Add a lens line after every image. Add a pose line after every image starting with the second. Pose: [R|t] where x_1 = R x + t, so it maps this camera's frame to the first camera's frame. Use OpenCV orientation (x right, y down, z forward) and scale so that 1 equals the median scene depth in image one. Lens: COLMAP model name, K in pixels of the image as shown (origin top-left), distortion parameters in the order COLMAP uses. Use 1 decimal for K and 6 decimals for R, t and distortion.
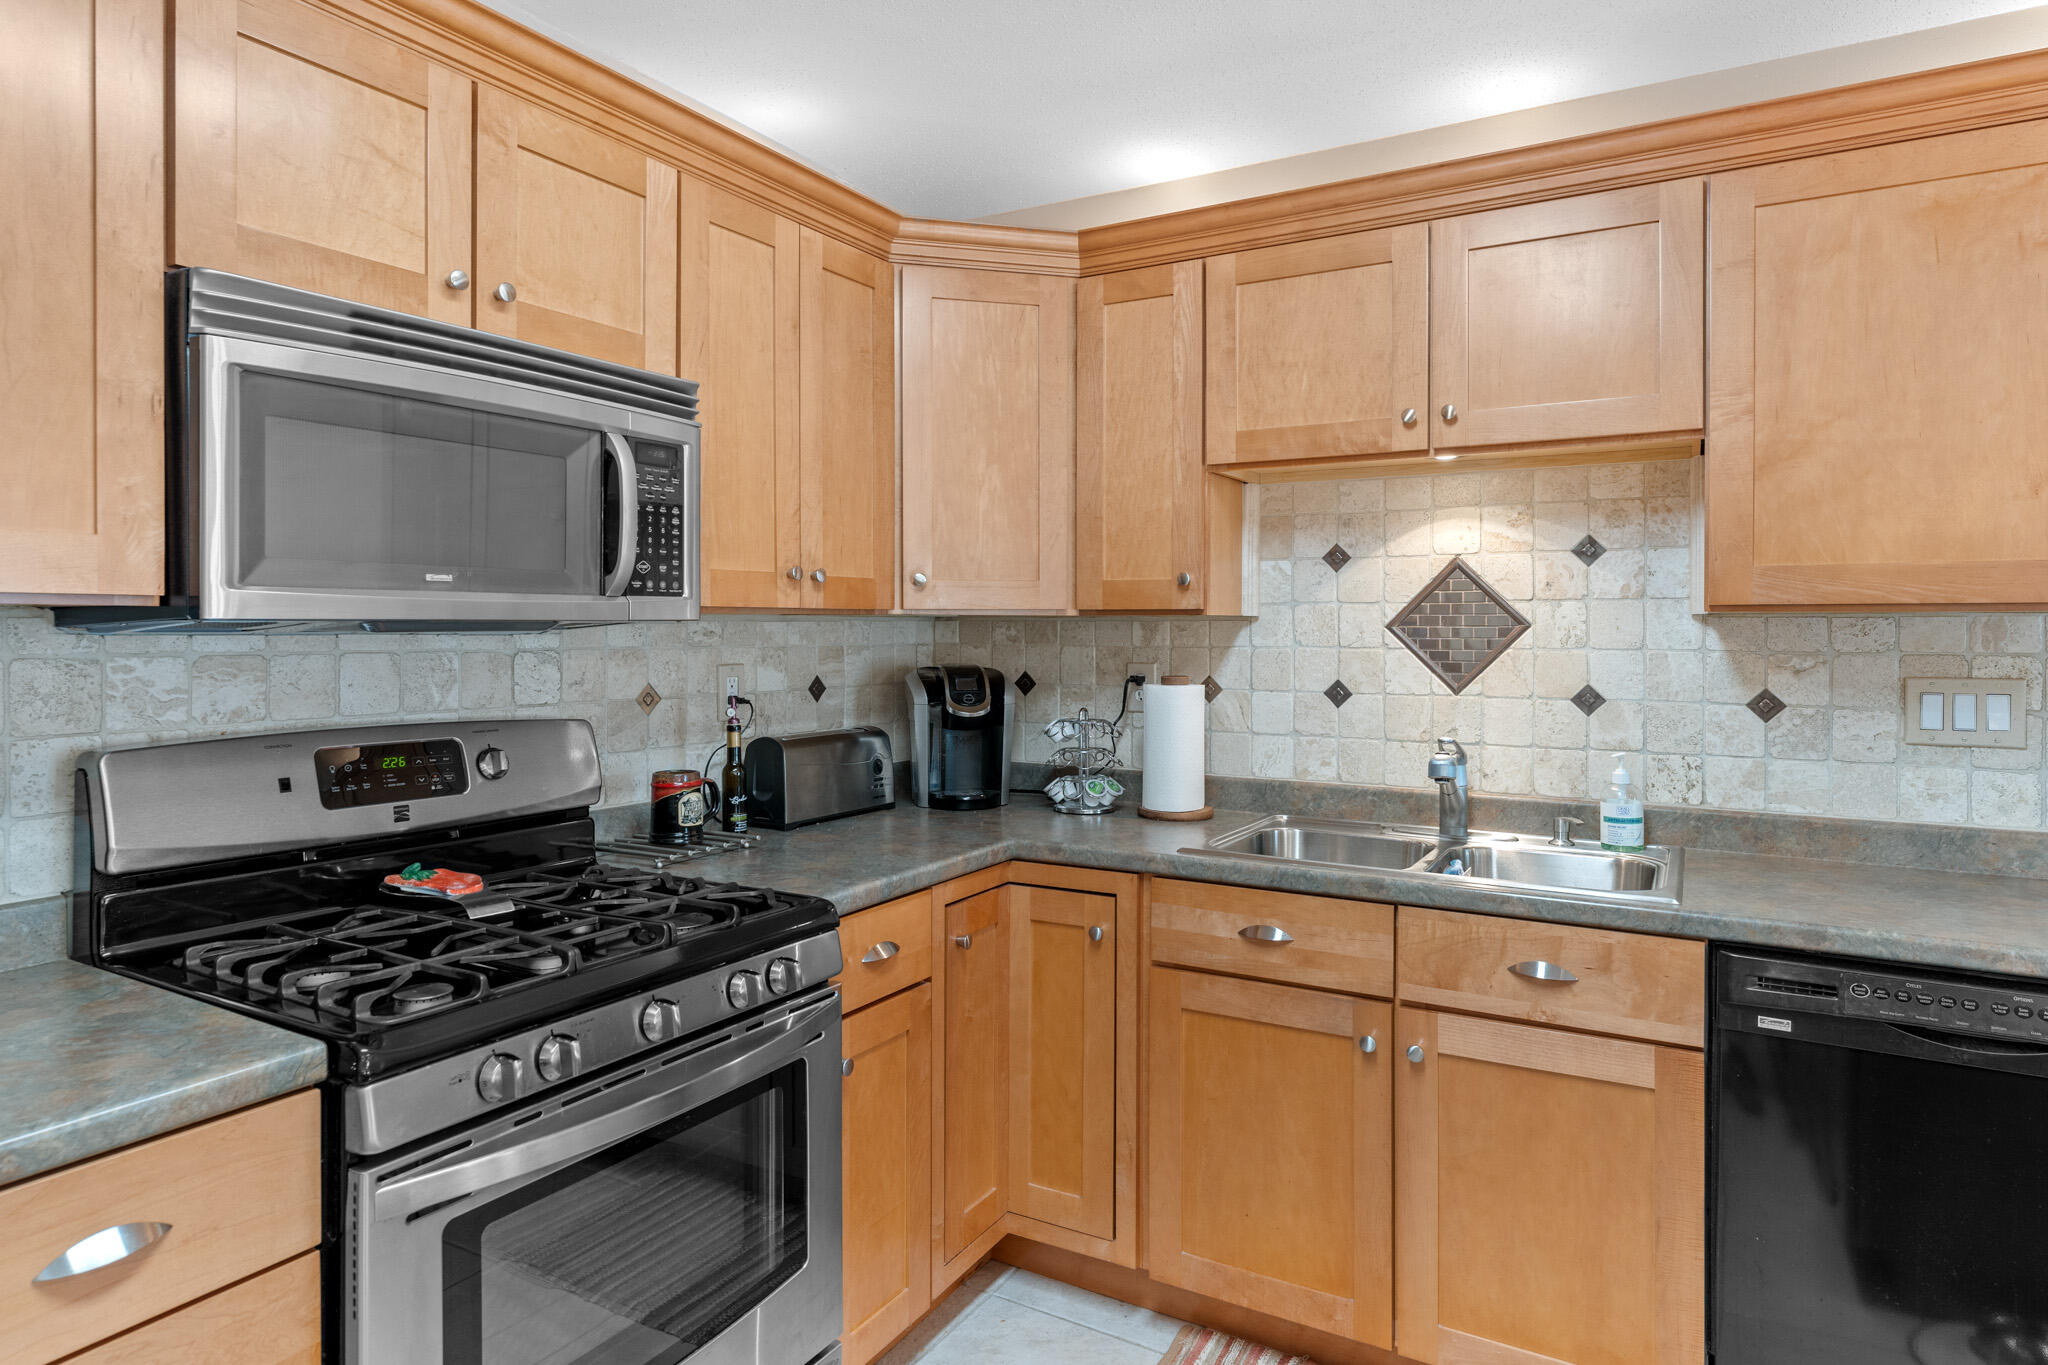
lens RADIAL K [[1168.3, 0, 1025.3], [0, 1168.3, 633.9], [0, 0, 1]] dist [-0.003052, -0.000606]
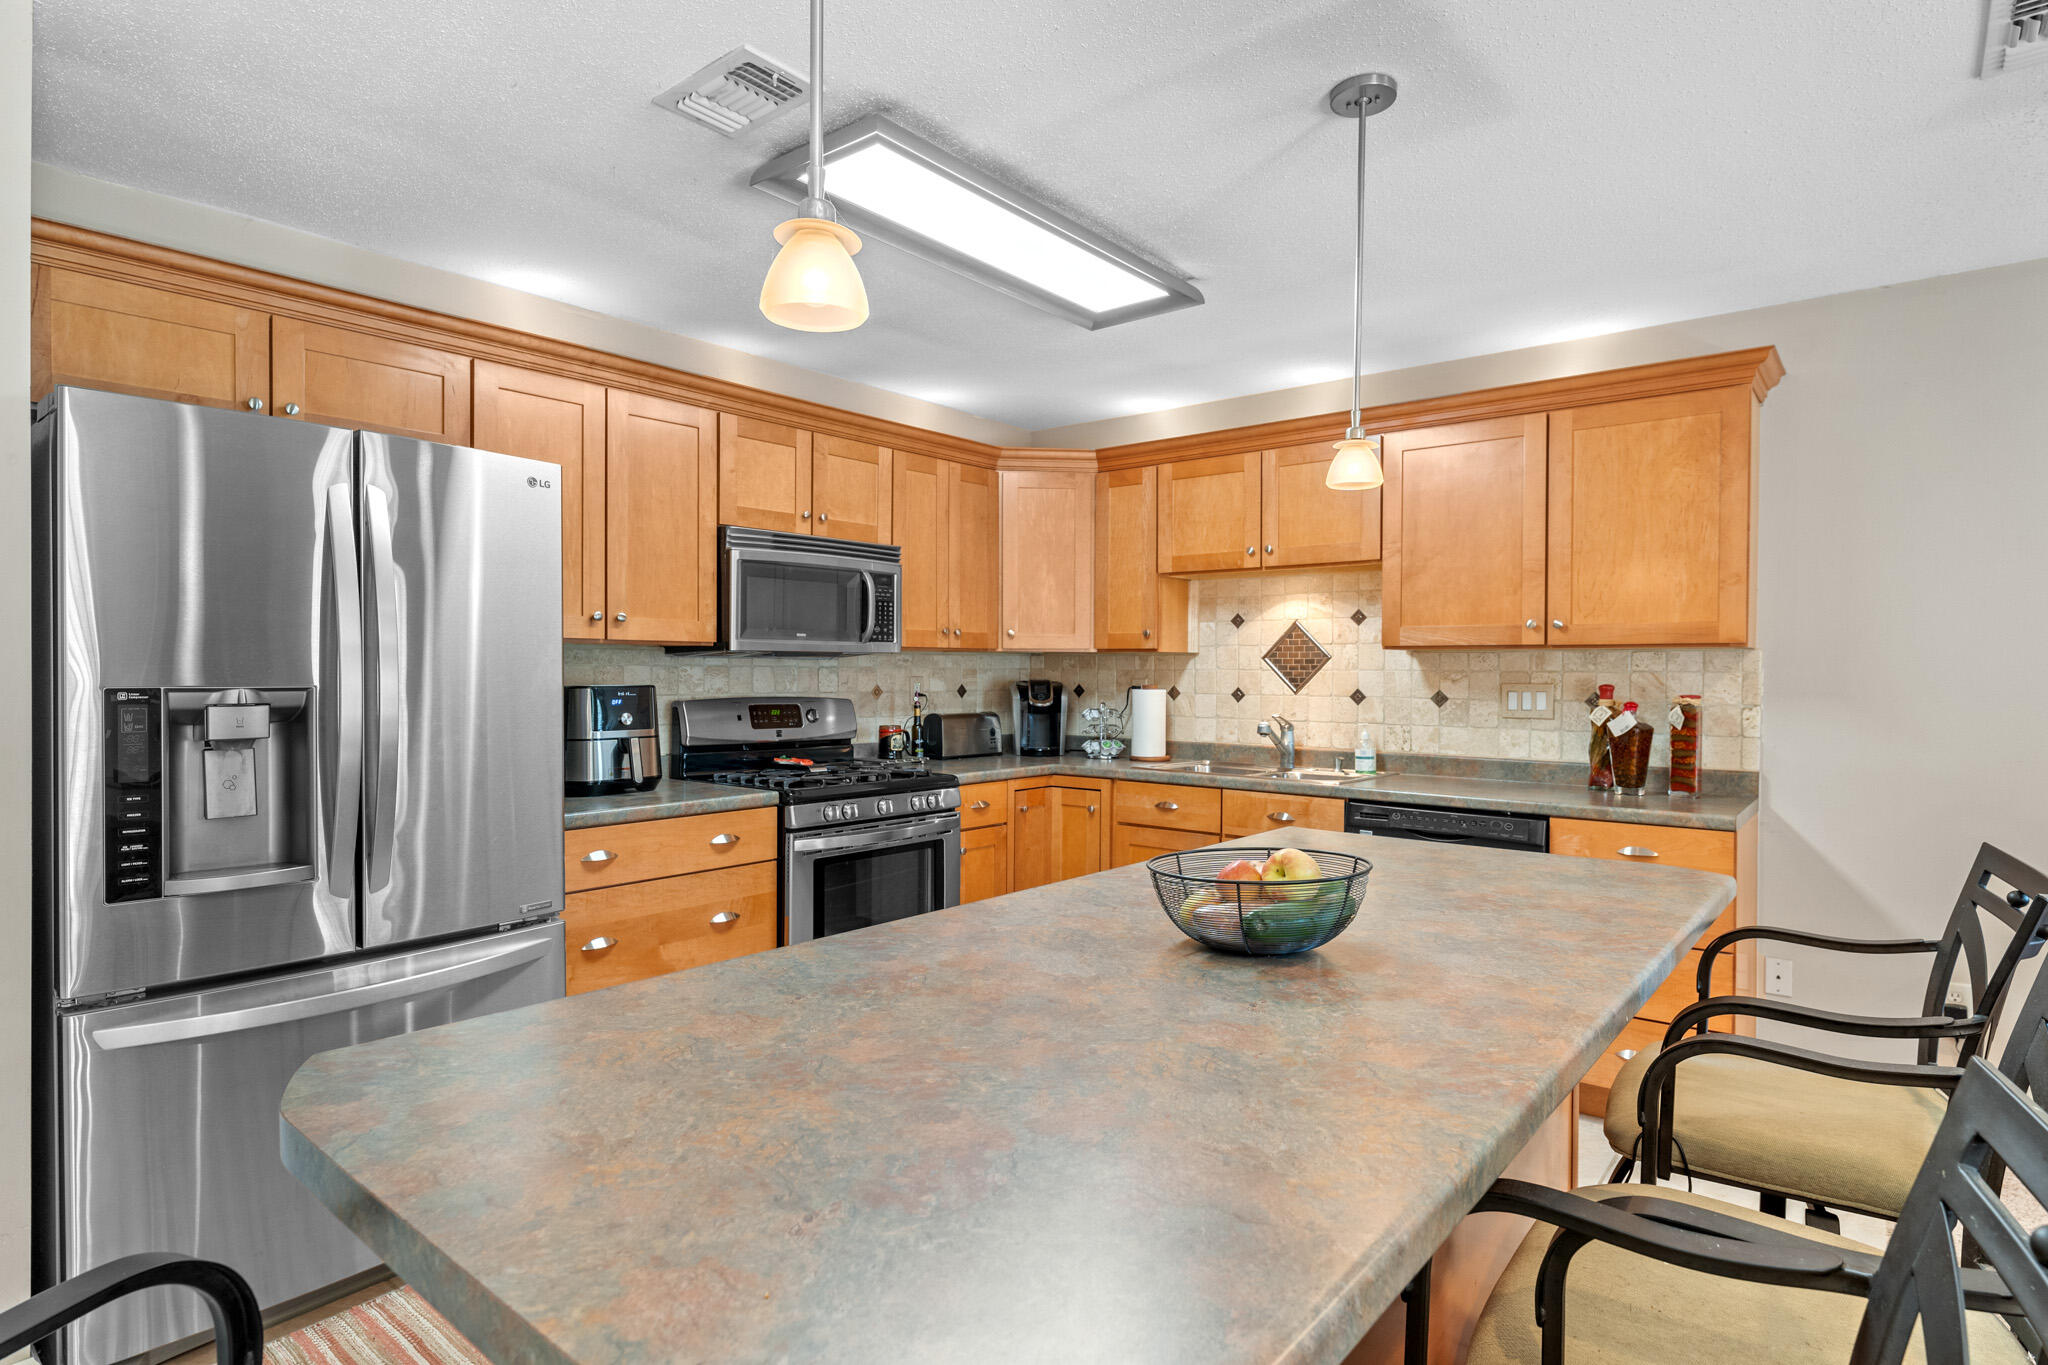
lens RADIAL K [[1077.1, 0, 1024.0], [0, 1077.1, 682.5], [0, 0, 1]] dist [0.000204, -0.000059]
pose [[0.987055, 0.005518, -0.160288, 0.232793], [-0.004602, 0.999971, 0.006084, 0.025788], [0.160316, -0.005268, 0.987052, -0.816676]]
